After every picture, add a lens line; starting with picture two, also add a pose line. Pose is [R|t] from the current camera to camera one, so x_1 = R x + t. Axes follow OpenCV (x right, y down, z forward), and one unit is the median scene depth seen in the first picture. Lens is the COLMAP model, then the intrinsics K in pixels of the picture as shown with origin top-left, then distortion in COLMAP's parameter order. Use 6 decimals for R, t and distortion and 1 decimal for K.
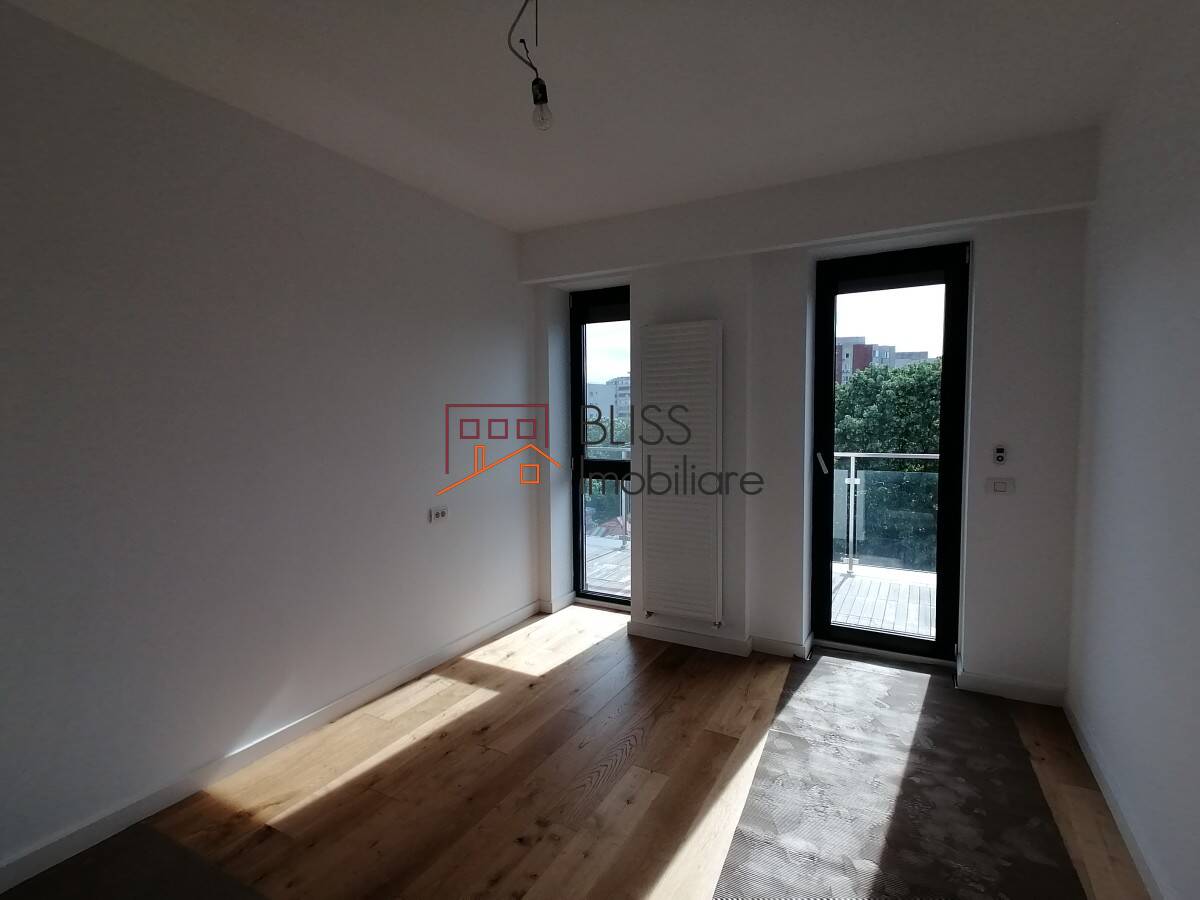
lens RADIAL K [[605.8, 0, 571.5], [0, 605.8, 448.7], [0, 0, 1]] dist [-0.014399, -0.001257]
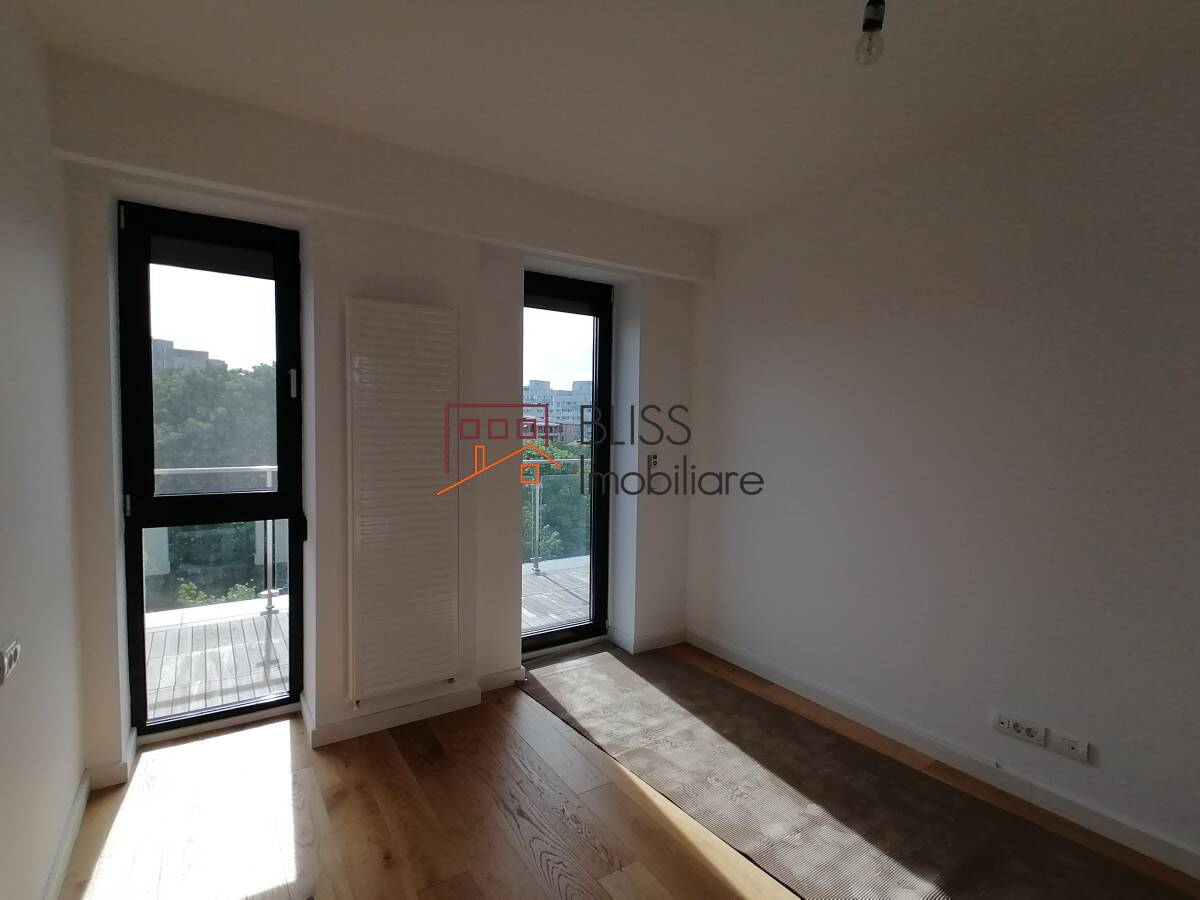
lens RADIAL K [[607.4, 0, 601.4], [0, 607.4, 453.7], [0, 0, 1]] dist [0.014742, -0.001023]
pose [[0.440805, -0.037392, 0.896824, -0.494711], [0.034328, 0.999103, 0.024784, -0.039557], [-0.896946, 0.019861, 0.441693, 0.532923]]
